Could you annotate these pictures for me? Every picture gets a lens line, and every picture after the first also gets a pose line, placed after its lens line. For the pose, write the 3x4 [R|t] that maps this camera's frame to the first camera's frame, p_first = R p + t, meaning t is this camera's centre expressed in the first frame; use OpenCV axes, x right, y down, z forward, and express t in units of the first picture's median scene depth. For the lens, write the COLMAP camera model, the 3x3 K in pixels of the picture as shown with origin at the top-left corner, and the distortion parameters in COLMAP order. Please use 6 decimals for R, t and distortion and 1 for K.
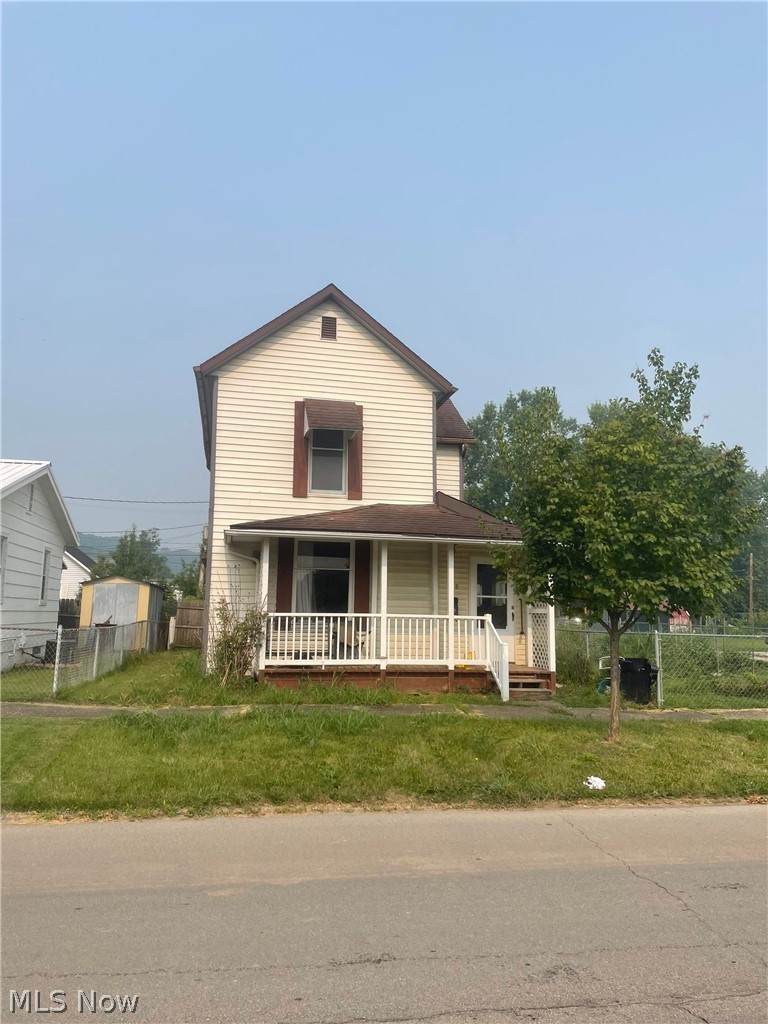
lens RADIAL K [[768.6, 0, 384.0], [0, 768.6, 512.0], [0, 0, 1]] dist [0.092989, 0.000690]
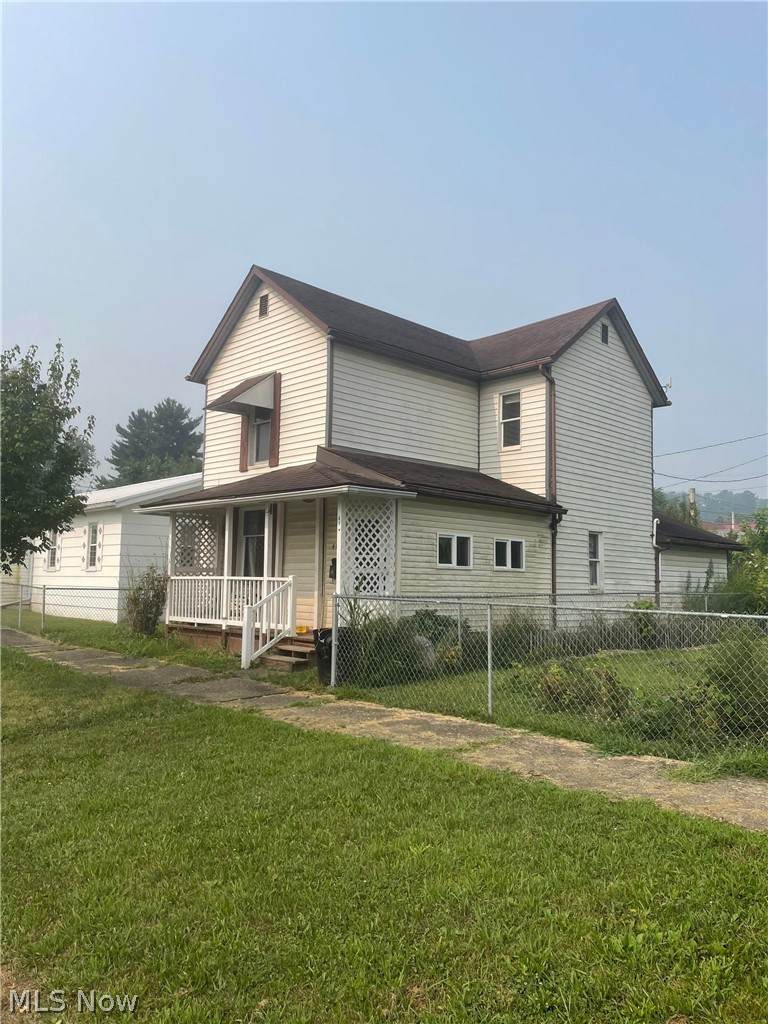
lens RADIAL K [[768.6, 0, 384.0], [0, 768.6, 512.0], [0, 0, 1]] dist [0.092989, 0.000690]
pose [[0.536757, -0.082643, -0.839680, 0.920657], [0.103344, 0.994138, -0.031783, 0.093999], [0.837384, -0.069717, 0.542151, 0.576303]]
